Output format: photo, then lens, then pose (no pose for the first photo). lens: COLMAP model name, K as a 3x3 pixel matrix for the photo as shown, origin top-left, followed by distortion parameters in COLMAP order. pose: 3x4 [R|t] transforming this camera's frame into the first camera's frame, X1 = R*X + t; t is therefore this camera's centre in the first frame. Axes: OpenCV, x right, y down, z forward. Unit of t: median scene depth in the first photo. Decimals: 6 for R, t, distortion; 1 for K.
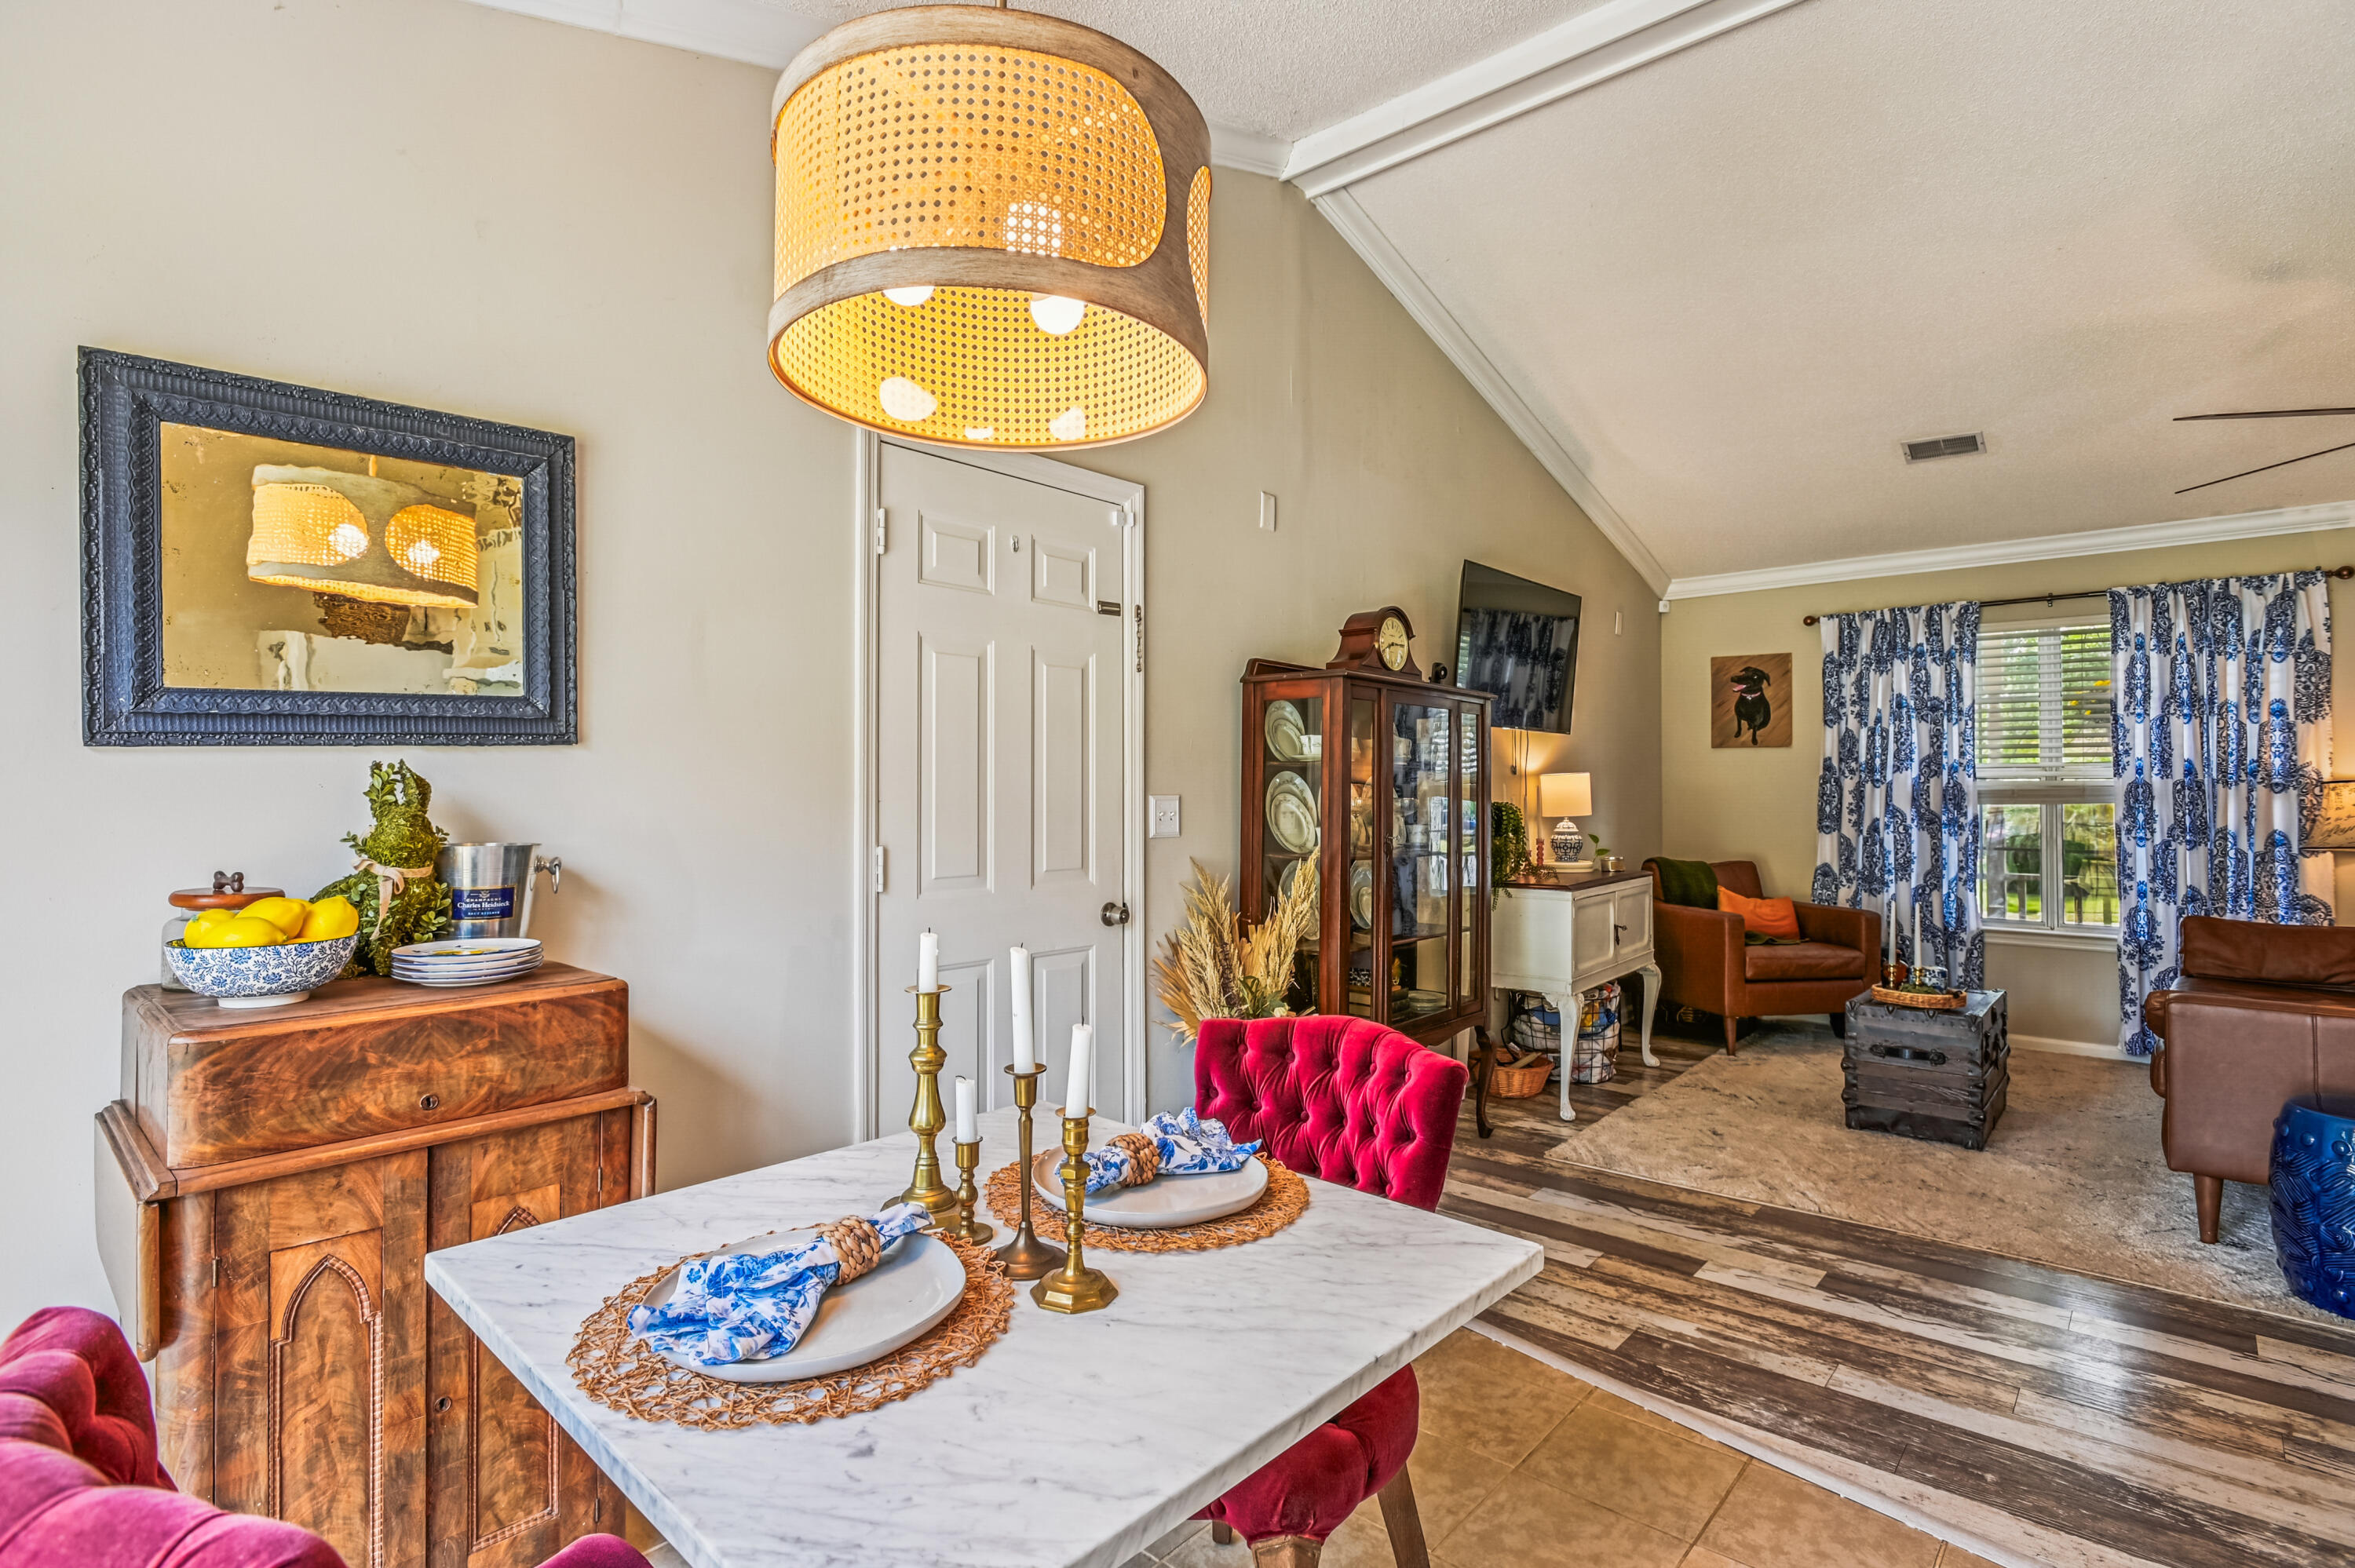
lens RADIAL K [[1133.3, 0, 1177.6], [0, 1133.3, 778.1], [0, 0, 1]] dist [-0.011946, 0.000413]
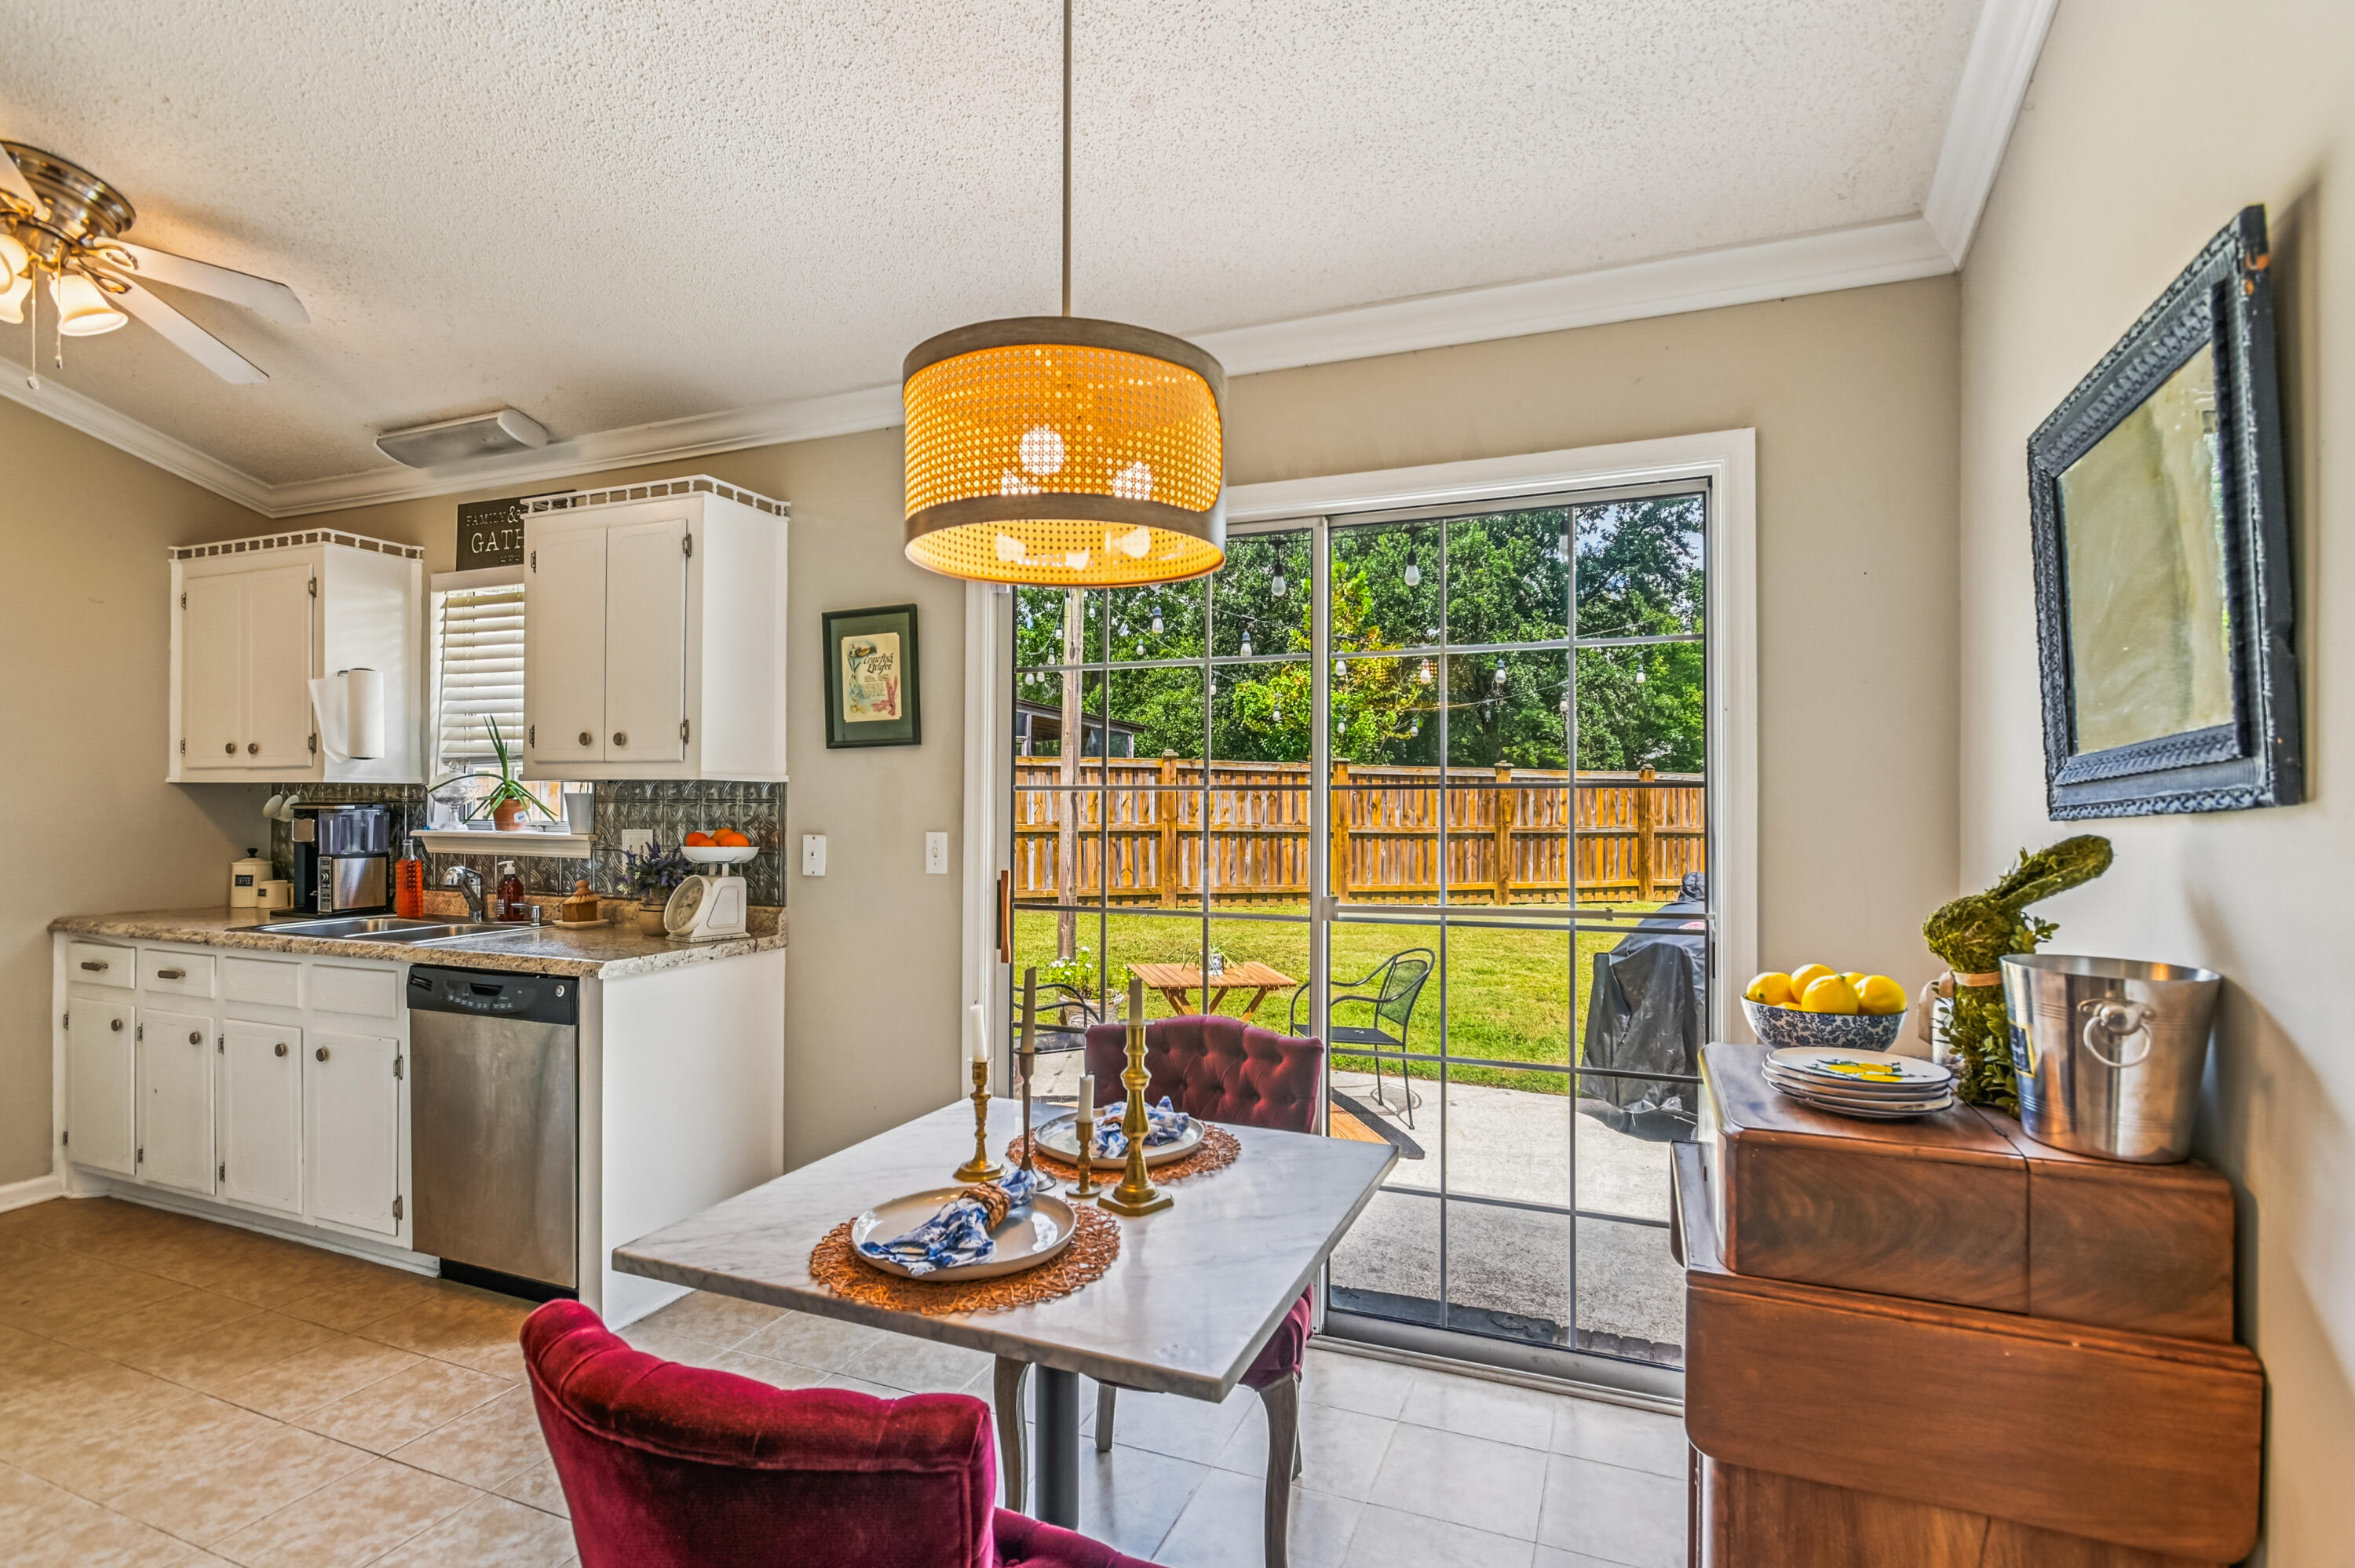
lens RADIAL K [[1144.0, 0, 1175.5], [0, 1144.0, 799.6], [0, 0, 1]] dist [-0.001429, -0.000229]
pose [[-0.943340, -0.005699, -0.331778, 0.067166], [0.000267, 0.999839, -0.017933, -0.015073], [0.331827, -0.017005, -0.943187, 0.850805]]
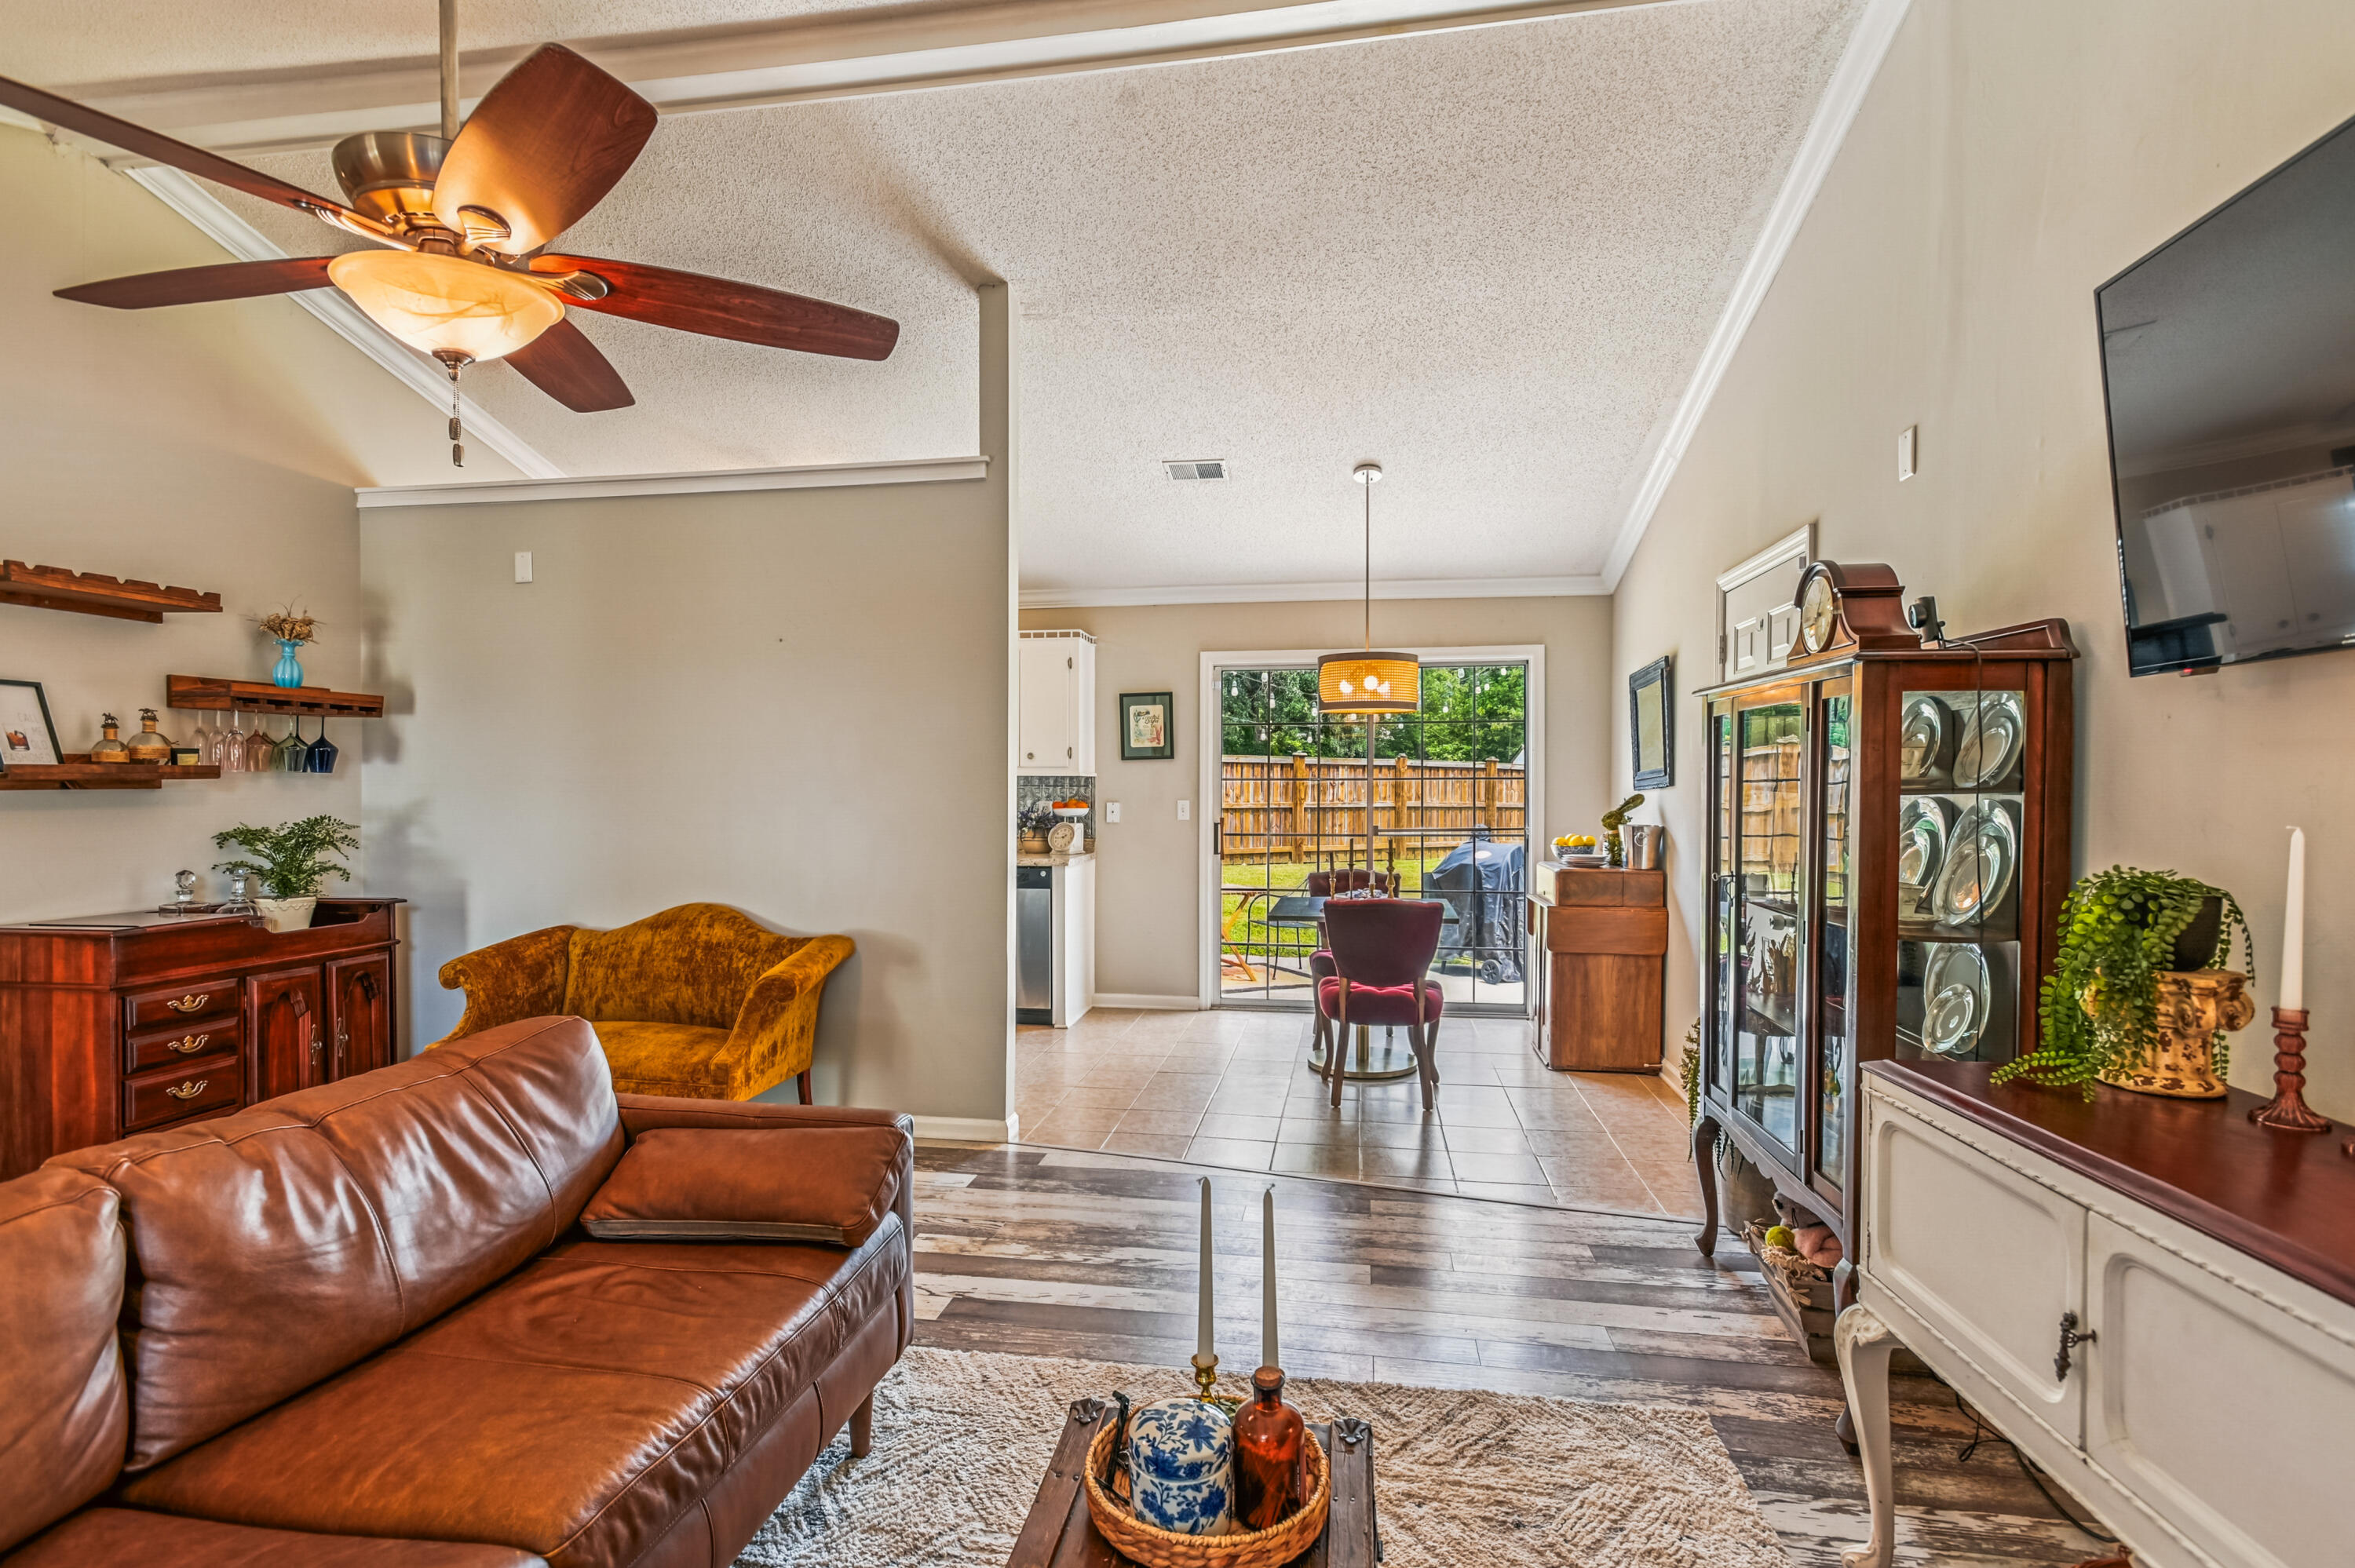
lens RADIAL K [[1144.0, 0, 1175.5], [0, 1144.0, 799.6], [0, 0, 1]] dist [-0.001429, -0.000229]
pose [[-0.842948, 0.006330, -0.537957, 1.038774], [0.007528, 0.999972, -0.000030, -0.006432], [0.537942, -0.004075, -0.842972, 1.579436]]
